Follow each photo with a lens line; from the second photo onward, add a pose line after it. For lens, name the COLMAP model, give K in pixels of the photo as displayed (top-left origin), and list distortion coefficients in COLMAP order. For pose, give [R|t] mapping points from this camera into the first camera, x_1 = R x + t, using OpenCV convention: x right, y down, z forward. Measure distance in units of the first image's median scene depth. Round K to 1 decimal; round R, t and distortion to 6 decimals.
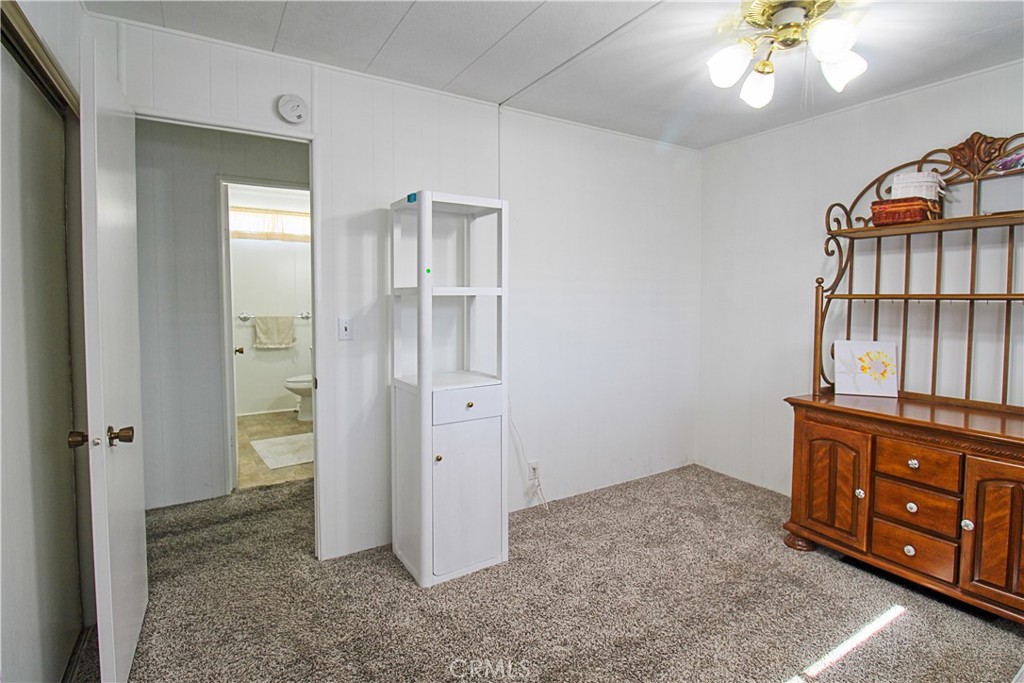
lens RADIAL K [[483.2, 0, 516.9], [0, 483.2, 327.9], [0, 0, 1]] dist [-0.013648, -0.000380]
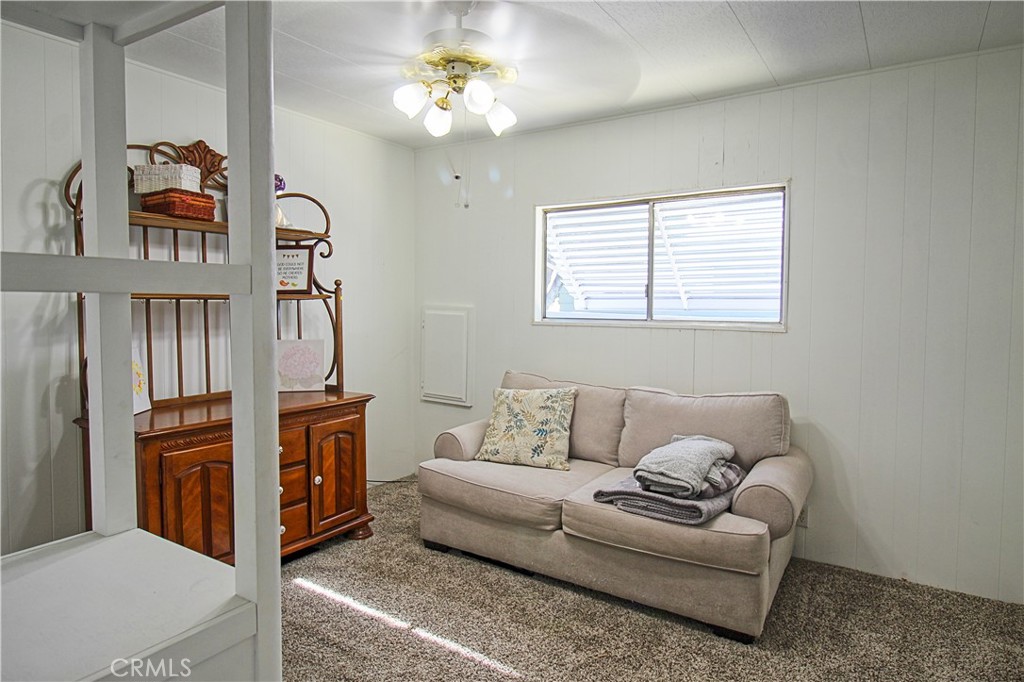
lens RADIAL K [[602.6, 0, 512.0], [0, 602.6, 341.0], [0, 0, 1]] dist [0.005008, 0.000106]
pose [[-0.392788, -0.065895, 0.917265, -0.552723], [0.048112, 0.994591, 0.092052, -0.058051], [-0.918370, 0.080288, -0.387493, 0.908059]]
